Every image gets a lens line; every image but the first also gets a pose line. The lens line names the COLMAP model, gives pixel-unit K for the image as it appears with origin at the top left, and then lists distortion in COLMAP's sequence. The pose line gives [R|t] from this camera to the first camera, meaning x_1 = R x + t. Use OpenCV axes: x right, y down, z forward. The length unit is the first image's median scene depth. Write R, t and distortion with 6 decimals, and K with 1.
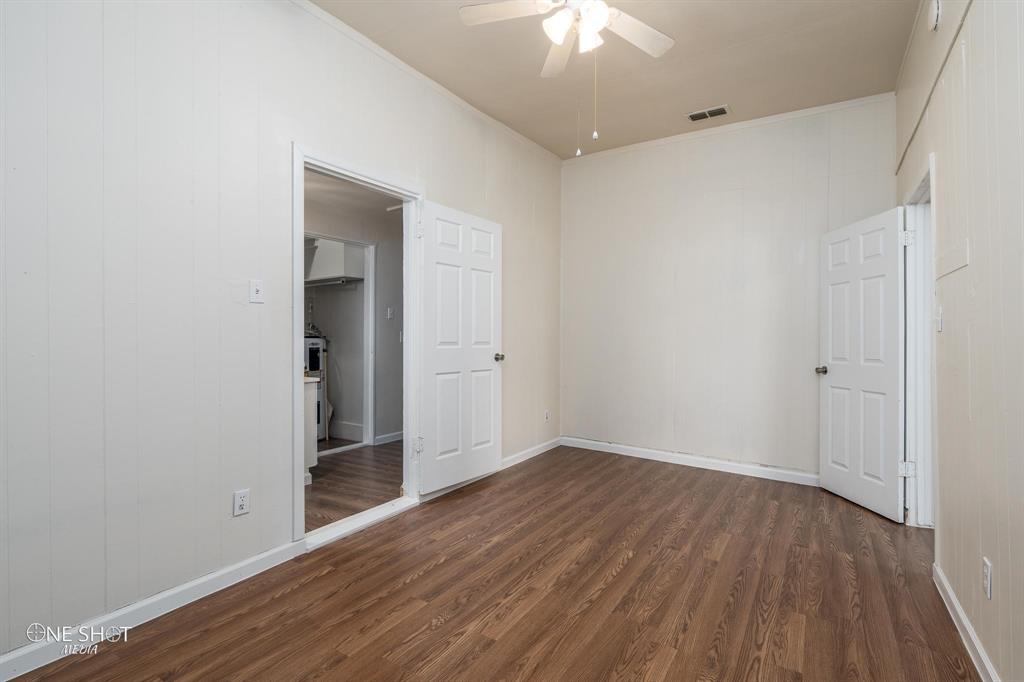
lens RADIAL K [[462.7, 0, 518.6], [0, 462.7, 339.4], [0, 0, 1]] dist [-0.003751, -0.000120]
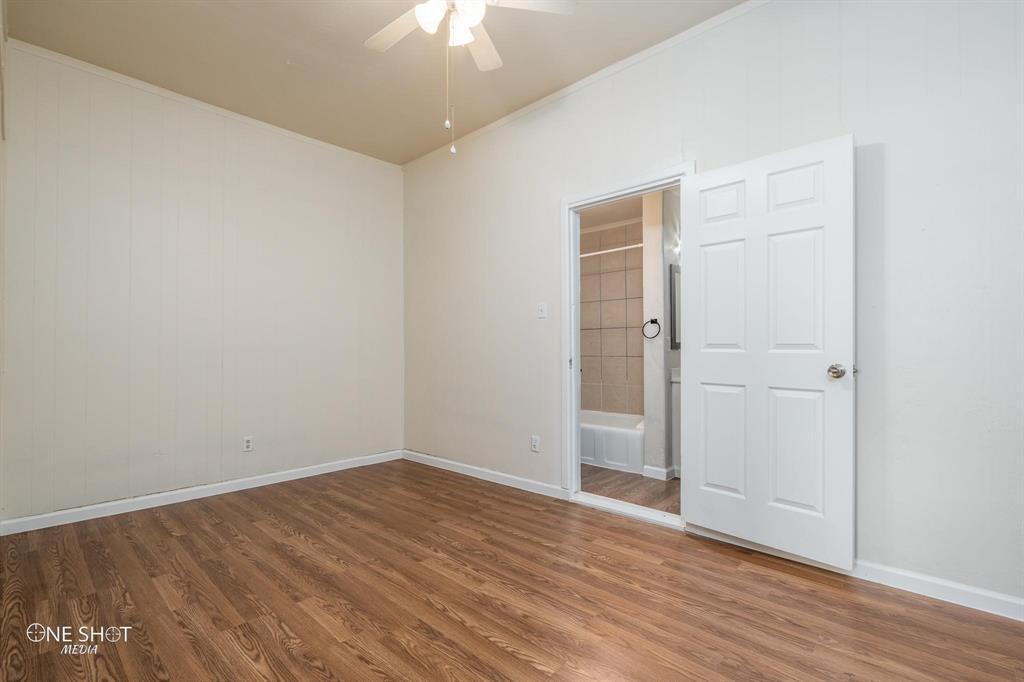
lens RADIAL K [[462.0, 0, 512.0], [0, 462.0, 341.0], [0, 0, 1]] dist [-0.013638, -0.000429]
pose [[-0.154797, -0.004841, -0.987934, 0.774198], [-0.000249, 0.999988, -0.004861, 0.006134], [0.987946, -0.000506, -0.154796, 0.918613]]
